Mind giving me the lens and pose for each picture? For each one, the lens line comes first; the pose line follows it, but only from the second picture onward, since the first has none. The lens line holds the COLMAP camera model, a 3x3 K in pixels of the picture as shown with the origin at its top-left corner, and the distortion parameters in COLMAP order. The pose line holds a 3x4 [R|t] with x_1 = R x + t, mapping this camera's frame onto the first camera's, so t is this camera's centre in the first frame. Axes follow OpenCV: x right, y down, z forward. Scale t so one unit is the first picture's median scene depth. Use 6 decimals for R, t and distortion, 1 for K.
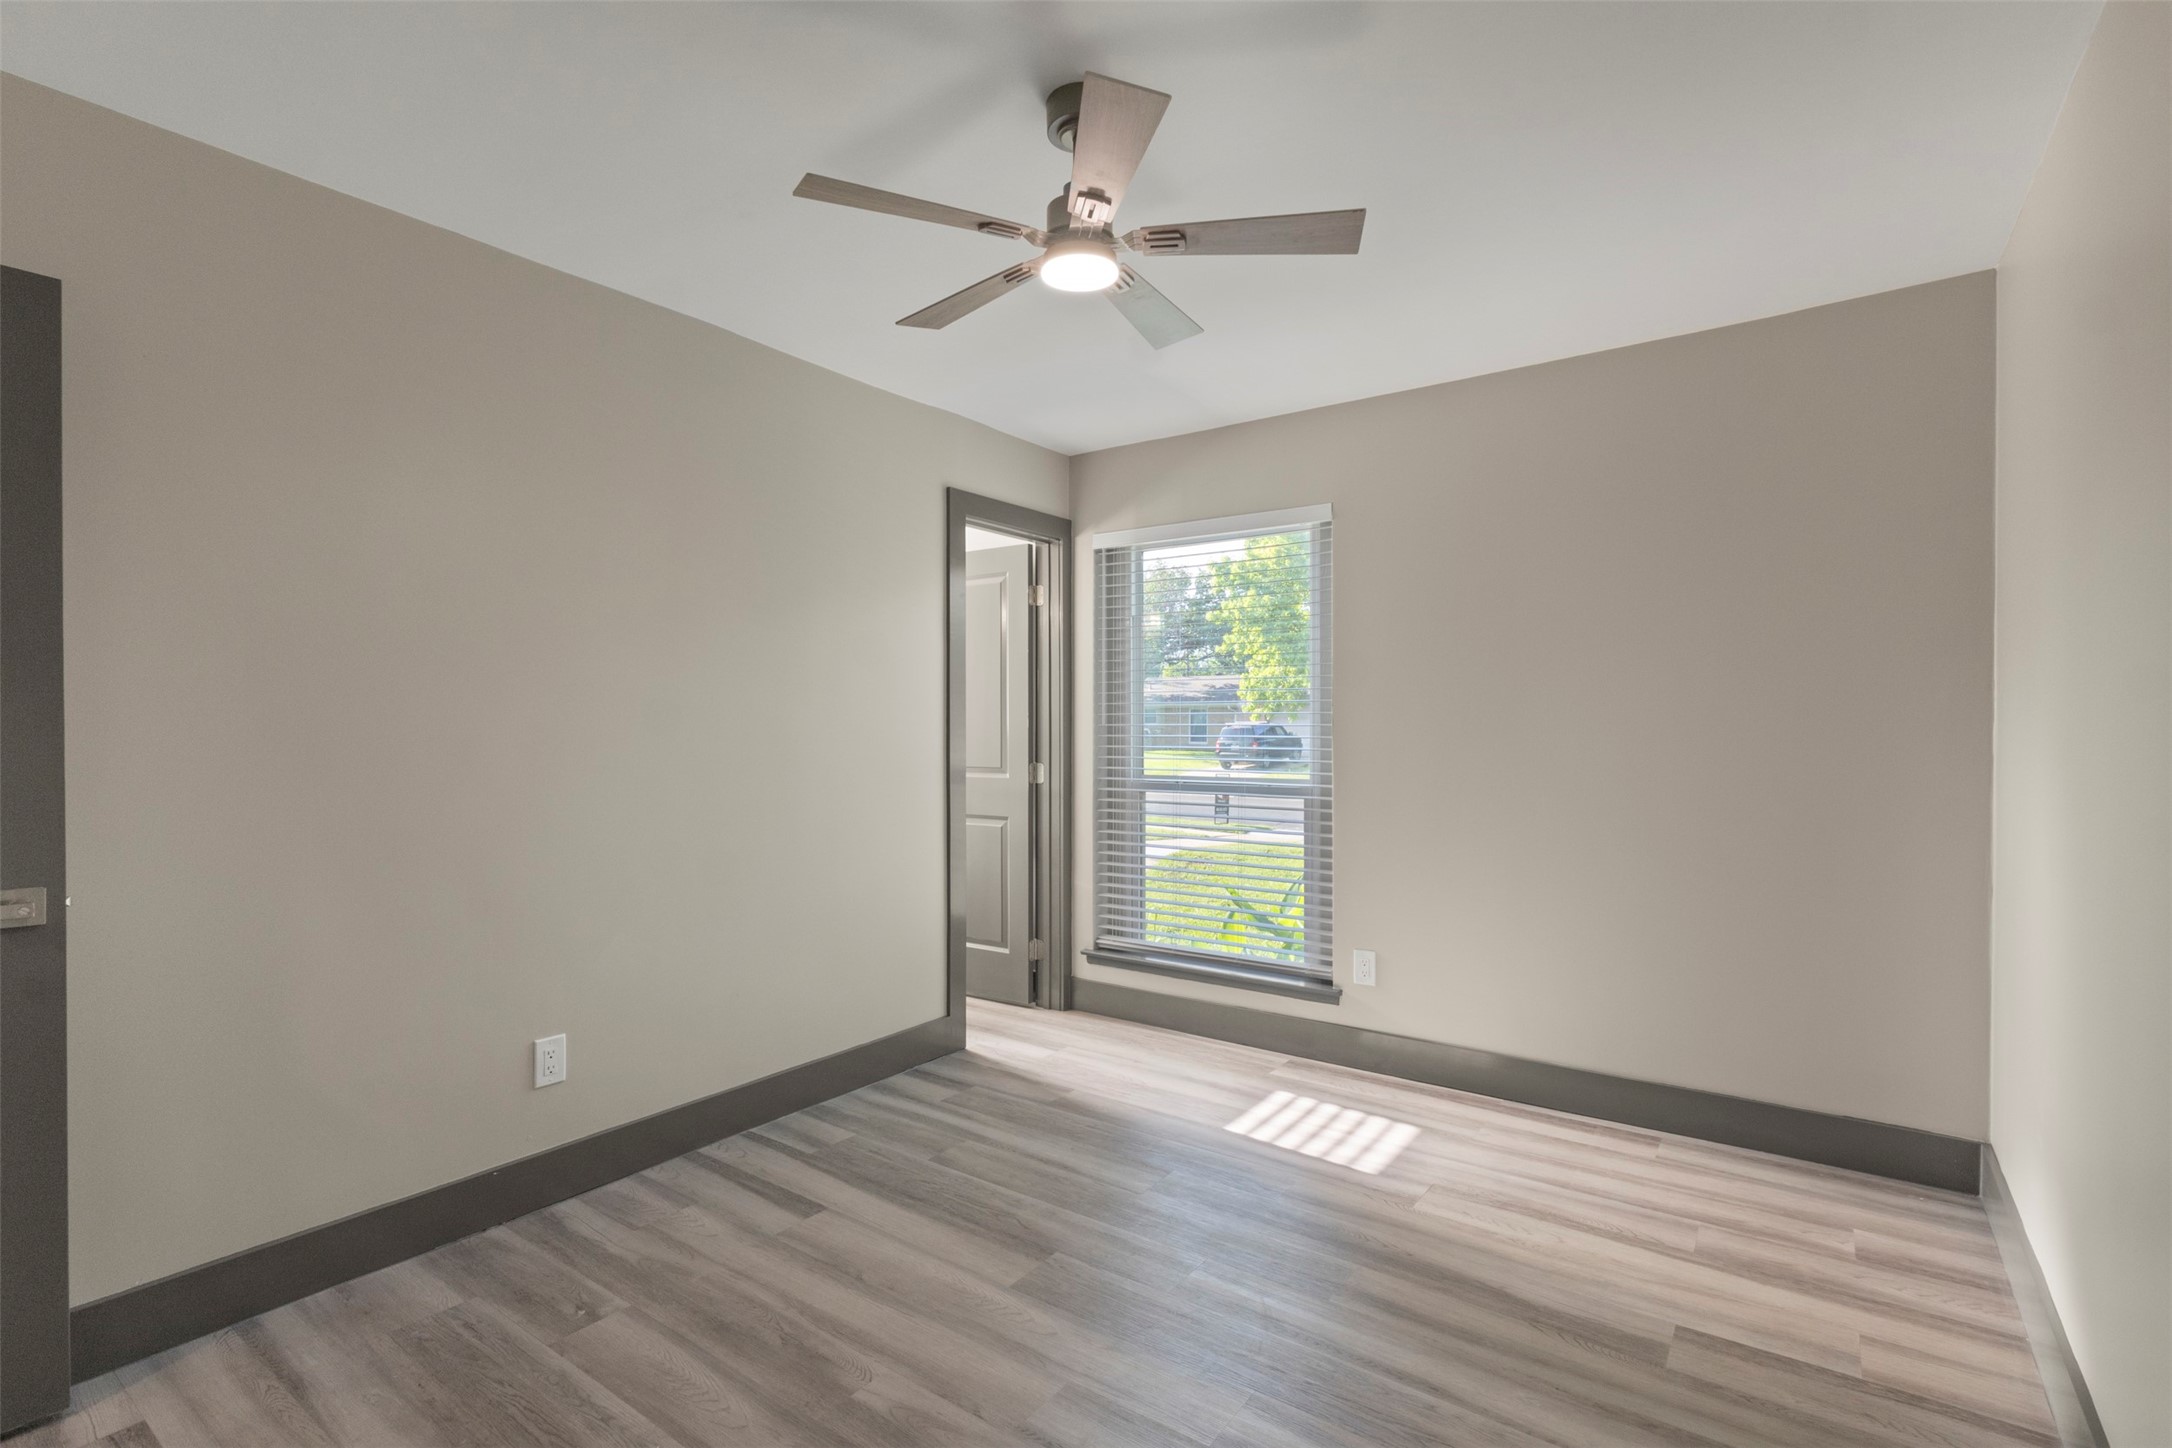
lens RADIAL K [[1005.2, 0, 1118.5], [0, 1005.2, 742.9], [0, 0, 1]] dist [0.003383, 0.000085]
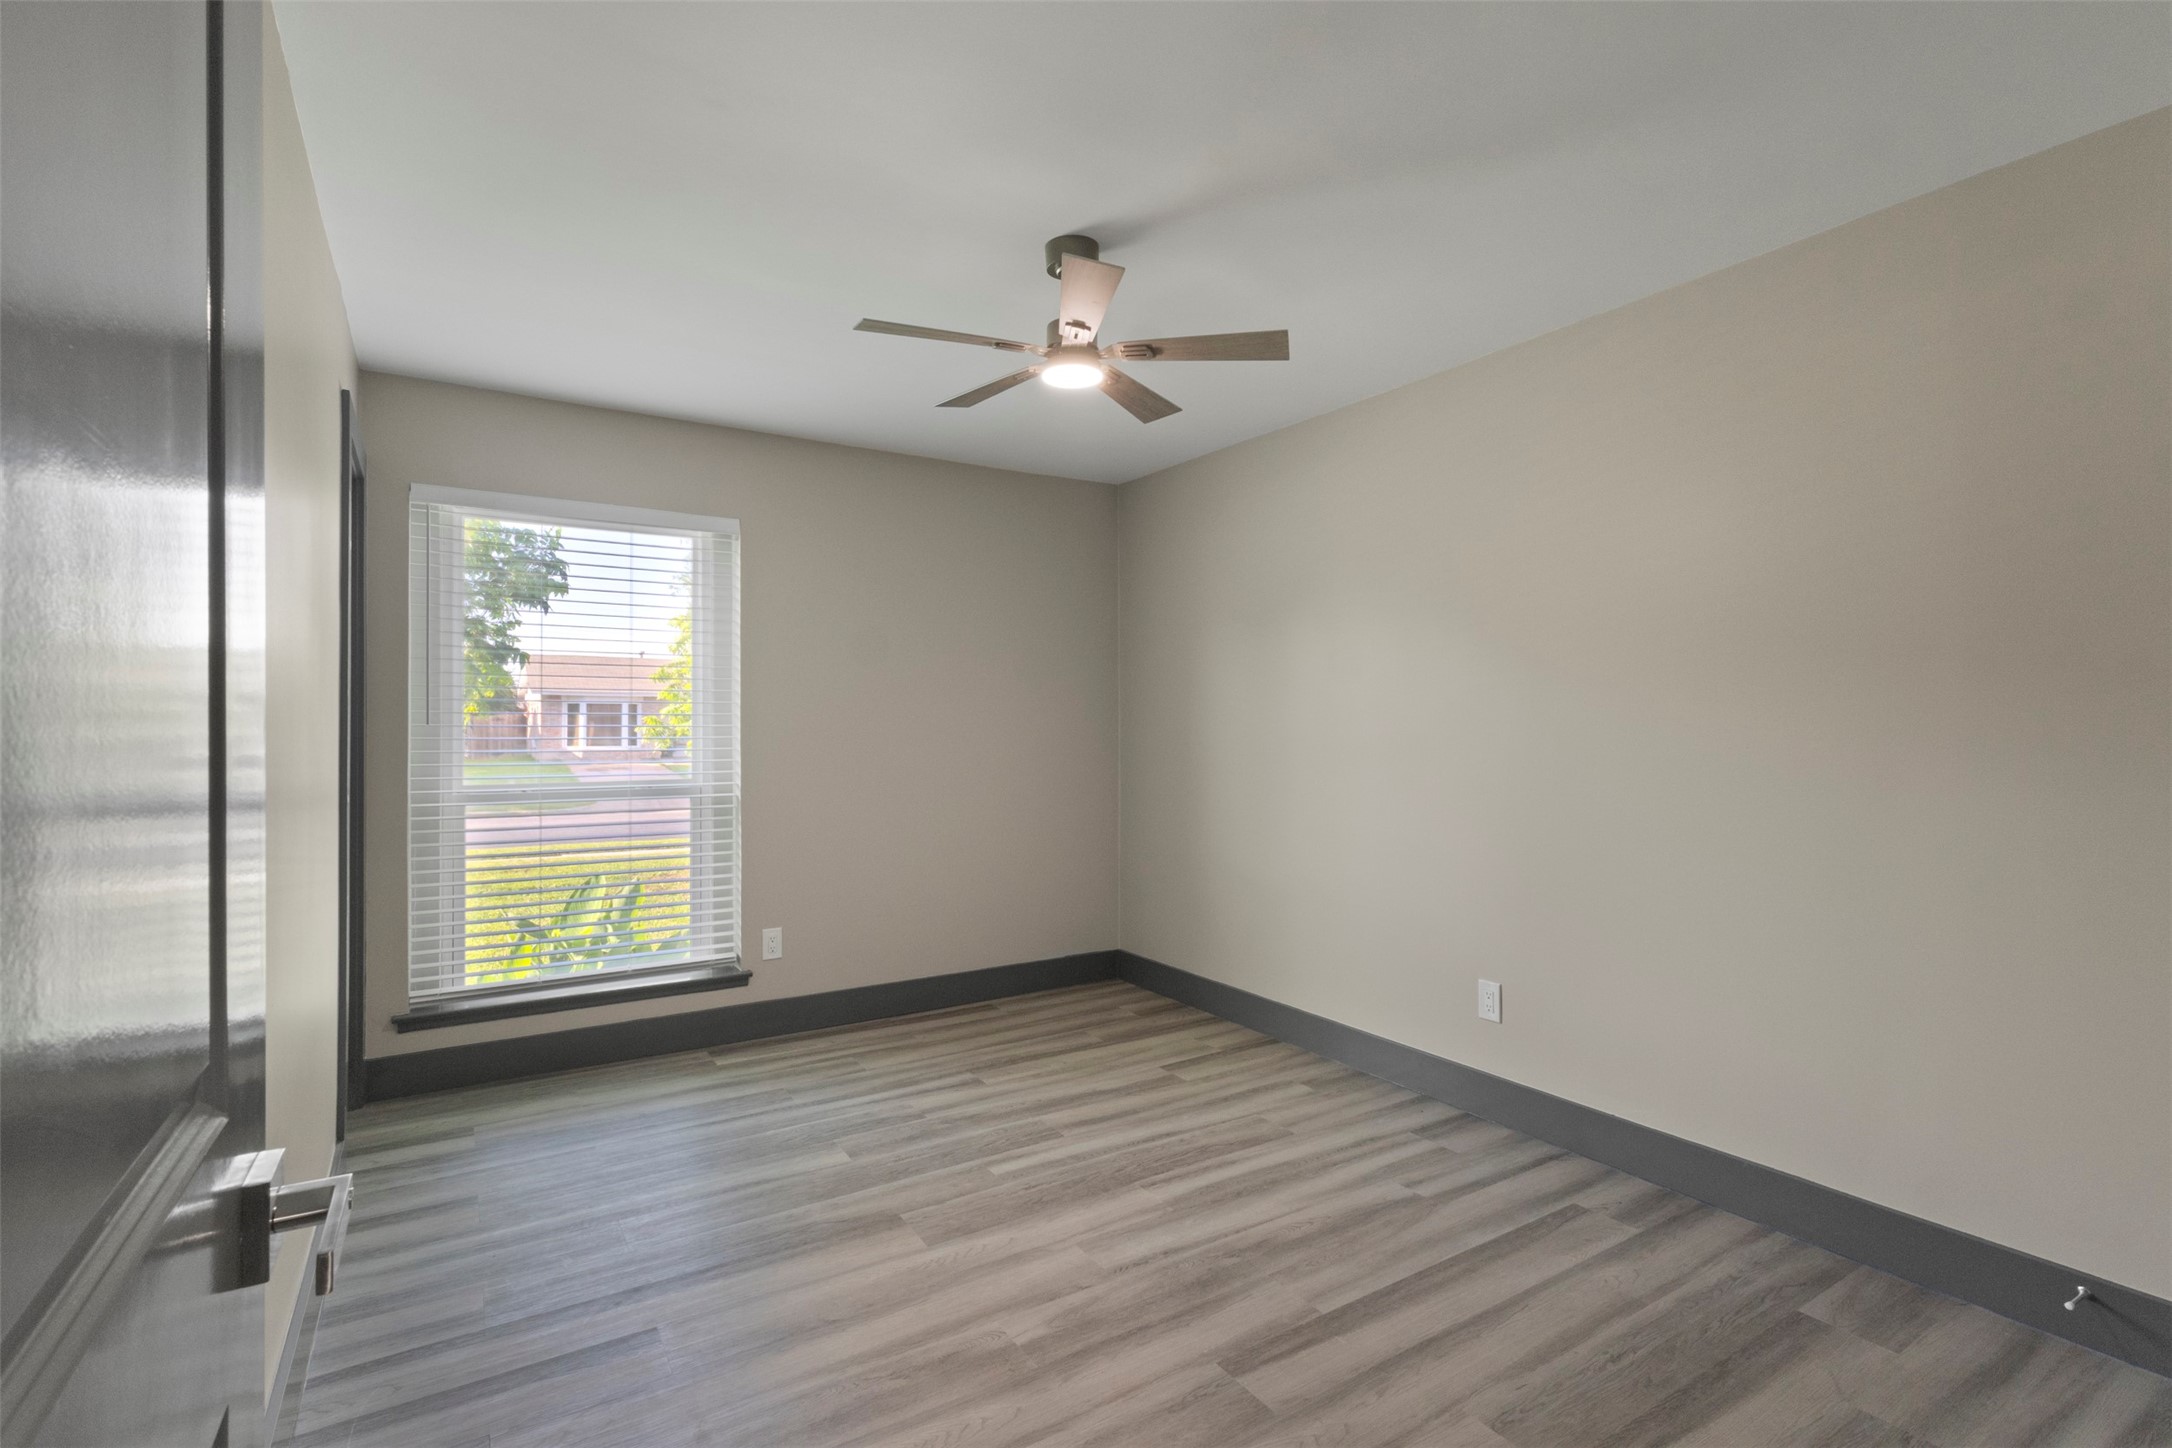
lens RADIAL K [[1005.2, 0, 1049.8], [0, 1005.2, 716.2], [0, 0, 1]] dist [0.003383, 0.000085]
pose [[0.375395, 0.011242, 0.926797, -0.954369], [0.010811, 0.999805, -0.016507, -0.010045], [-0.926802, 0.016217, 0.375201, 0.412278]]
